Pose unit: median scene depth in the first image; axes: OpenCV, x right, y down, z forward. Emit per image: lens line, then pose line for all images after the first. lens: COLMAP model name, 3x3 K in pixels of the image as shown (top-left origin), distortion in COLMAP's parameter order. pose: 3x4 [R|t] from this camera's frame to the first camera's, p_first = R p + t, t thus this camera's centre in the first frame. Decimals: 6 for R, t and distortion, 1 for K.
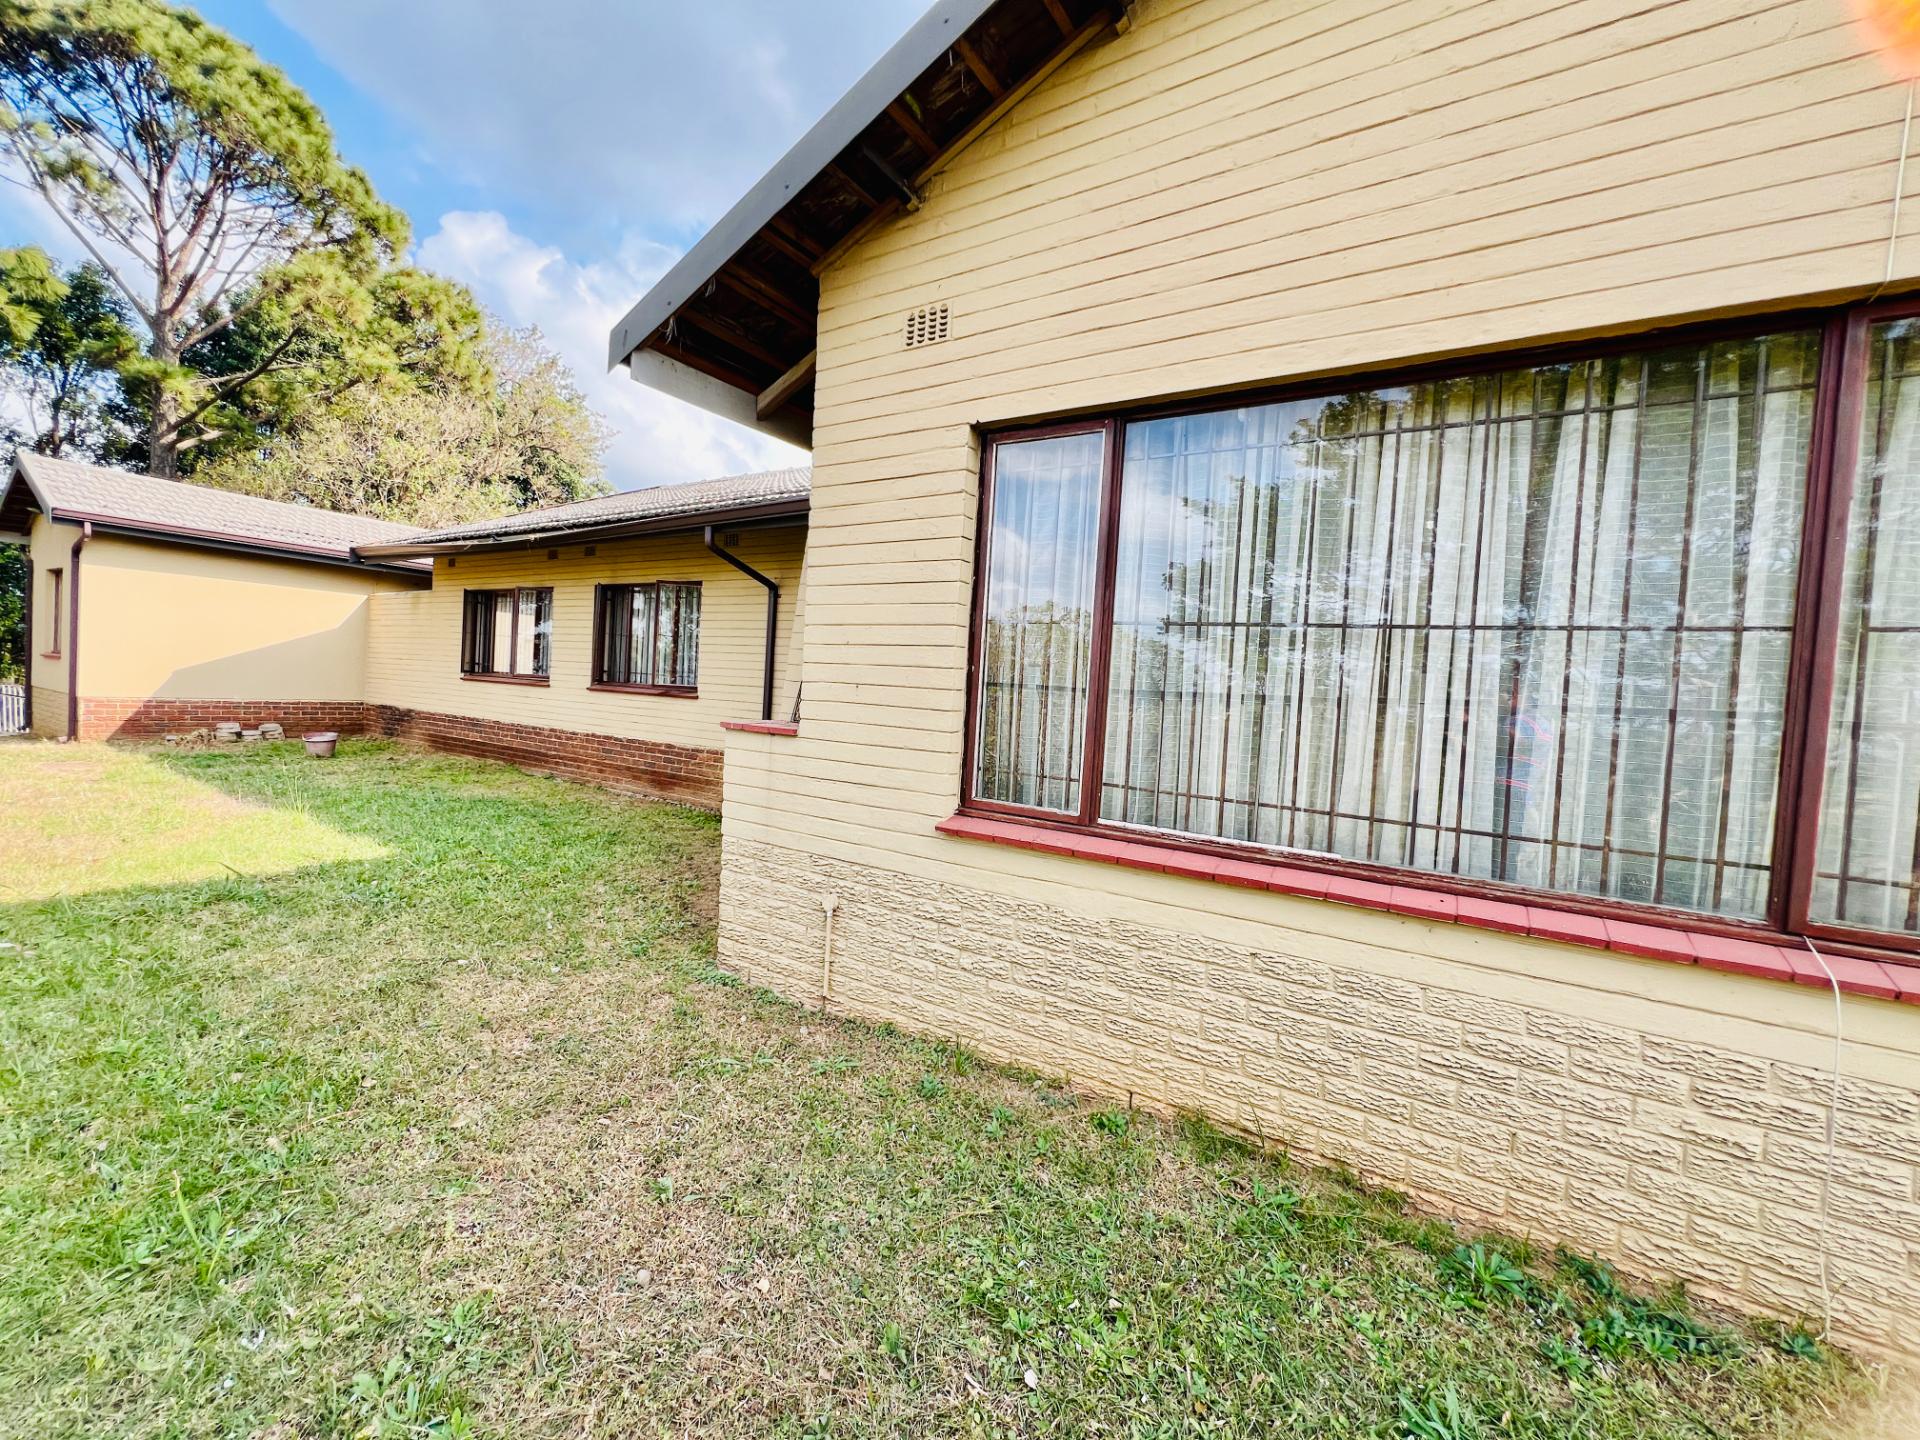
lens RADIAL K [[768.6, 0, 960.0], [0, 768.6, 716.8], [0, 0, 1]] dist [-0.004157, 0.000761]
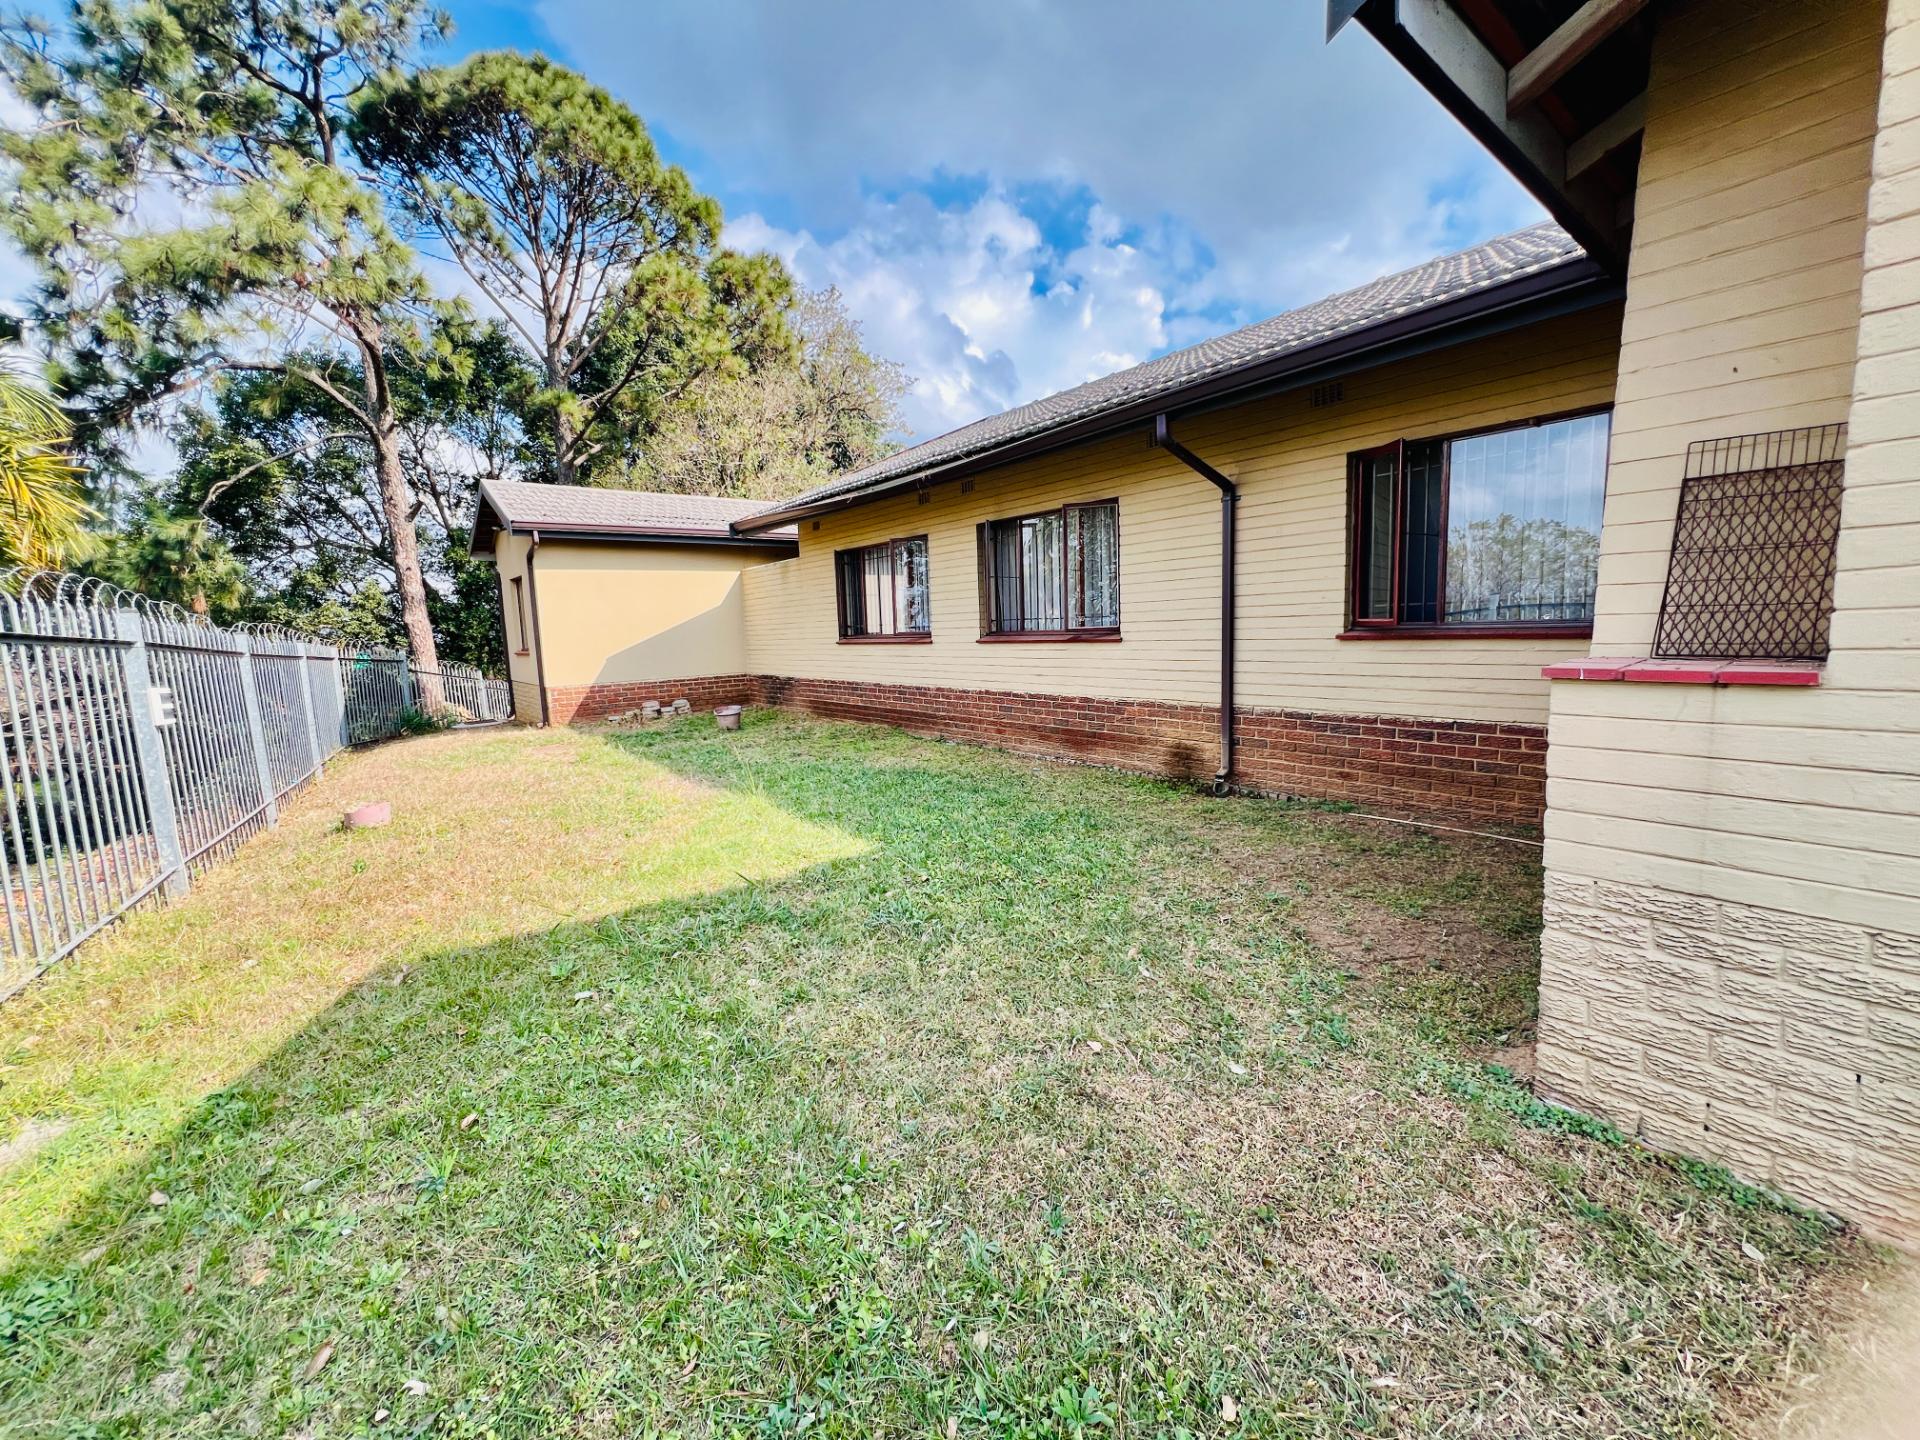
lens RADIAL K [[768.6, 0, 963.5], [0, 768.6, 721.2], [0, 0, 1]] dist [-0.004157, 0.000761]
pose [[0.940928, -0.052069, -0.334579, -0.165064], [0.081460, 0.993895, 0.074412, -0.009770], [0.328662, -0.097271, 0.939425, 0.109772]]
